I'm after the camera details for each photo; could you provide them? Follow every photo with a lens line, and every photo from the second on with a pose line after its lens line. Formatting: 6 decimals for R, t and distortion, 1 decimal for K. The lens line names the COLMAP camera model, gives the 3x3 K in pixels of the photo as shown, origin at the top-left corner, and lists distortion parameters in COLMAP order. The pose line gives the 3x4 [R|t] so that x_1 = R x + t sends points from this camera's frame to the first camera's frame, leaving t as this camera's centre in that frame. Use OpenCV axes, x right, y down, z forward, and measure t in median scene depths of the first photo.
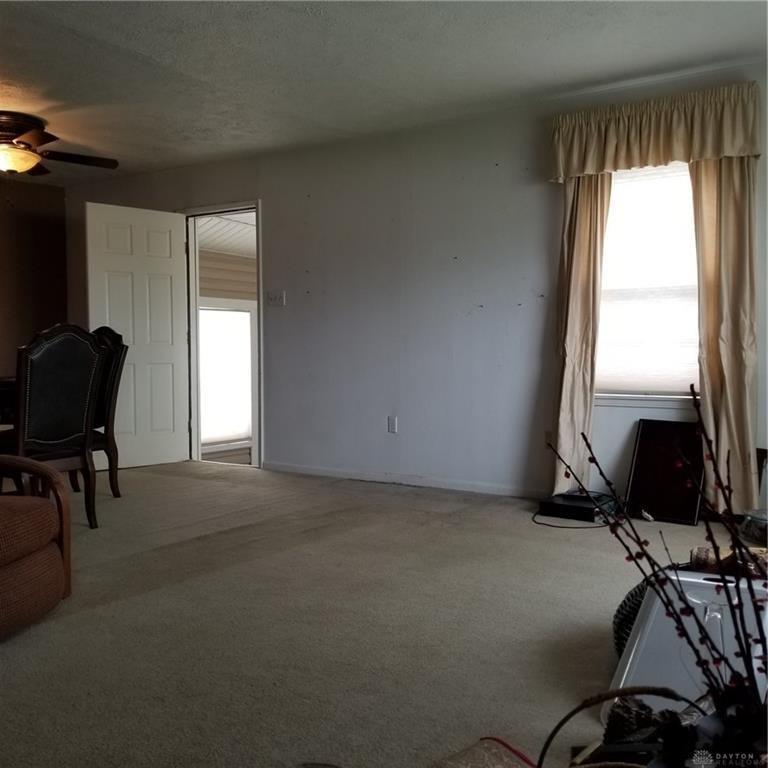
lens RADIAL K [[831.8, 0, 384.0], [0, 831.8, 384.0], [0, 0, 1]] dist [0.017689, 0.015043]
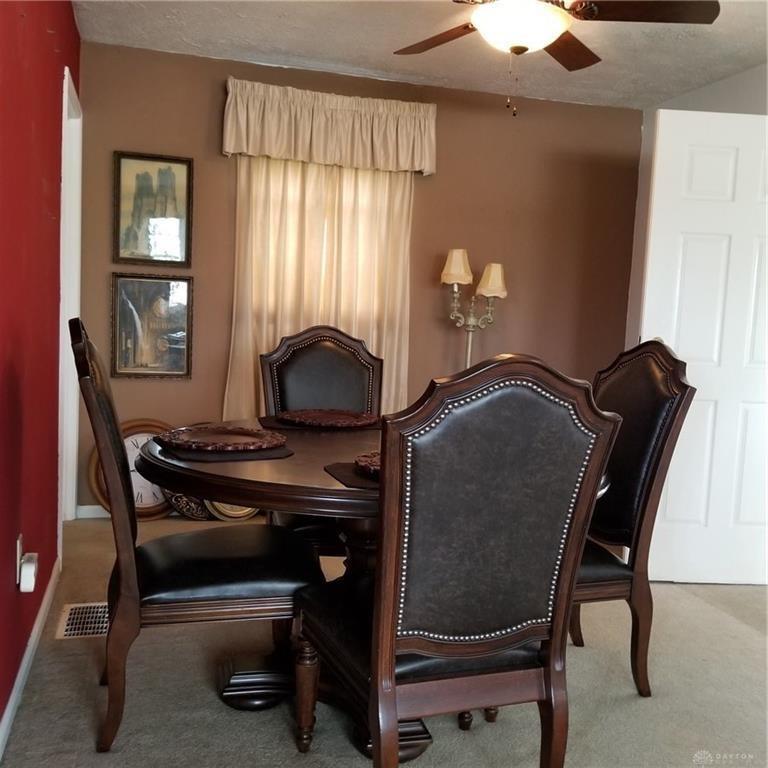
lens RADIAL K [[831.8, 0, 384.0], [0, 831.8, 384.0], [0, 0, 1]] dist [0.017689, 0.015043]
pose [[0.767144, 0.096850, -0.634122, -0.144190], [-0.078557, 0.995280, 0.056974, -0.059642], [0.636647, 0.006107, 0.771132, 0.524338]]
